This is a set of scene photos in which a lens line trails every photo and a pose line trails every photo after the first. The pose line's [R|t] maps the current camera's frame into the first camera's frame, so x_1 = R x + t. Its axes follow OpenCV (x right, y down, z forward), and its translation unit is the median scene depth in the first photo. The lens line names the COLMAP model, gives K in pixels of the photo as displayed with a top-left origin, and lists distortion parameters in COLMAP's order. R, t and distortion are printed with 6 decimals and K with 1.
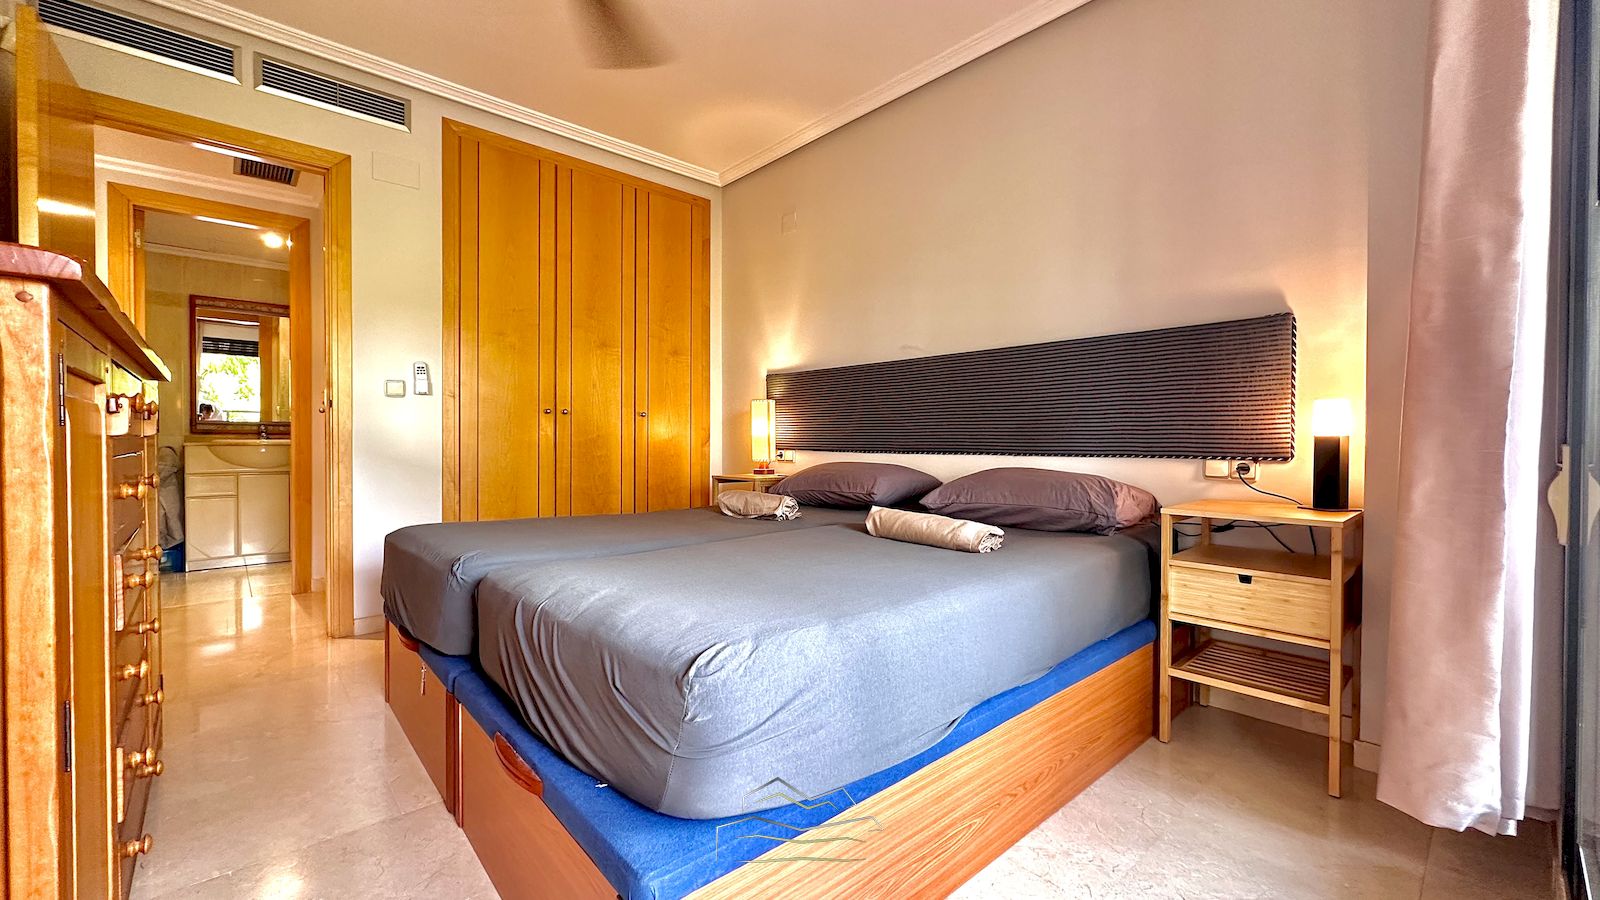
lens RADIAL K [[638.7, 0, 799.1], [0, 638.7, 447.7], [0, 0, 1]] dist [-0.000736, 0.000022]
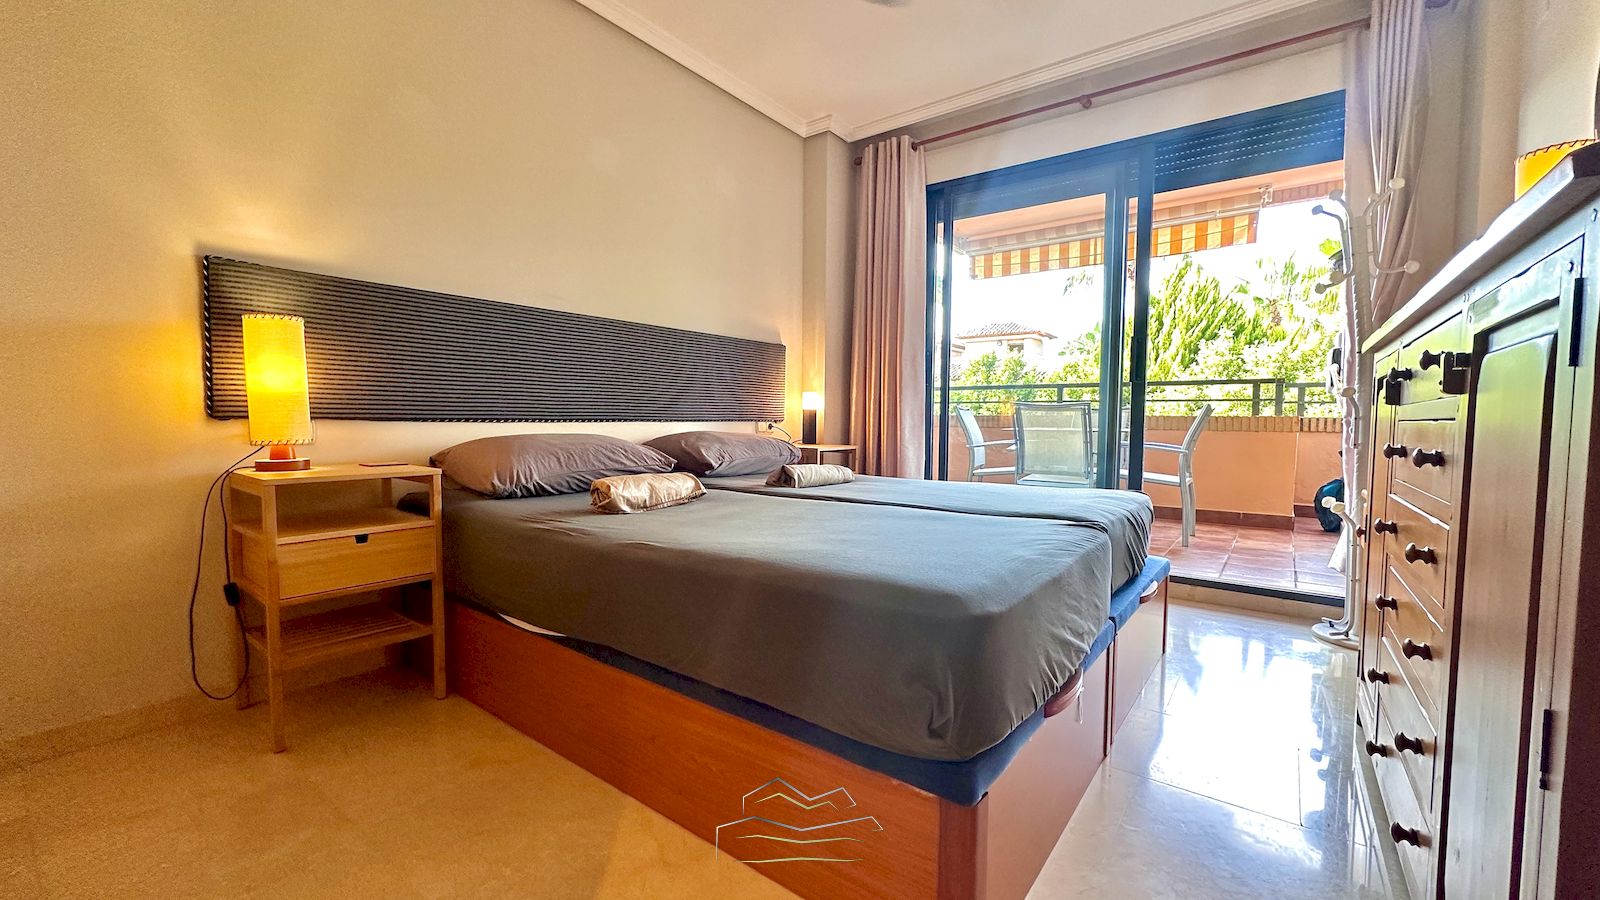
lens RADIAL K [[638.7, 0, 799.1], [0, 638.7, 447.7], [0, 0, 1]] dist [-0.000736, 0.000022]
pose [[-0.172895, -0.056320, 0.983329, -0.853283], [-0.006458, 0.998407, 0.056048, -0.006628], [-0.984919, 0.003340, -0.172983, 0.959798]]
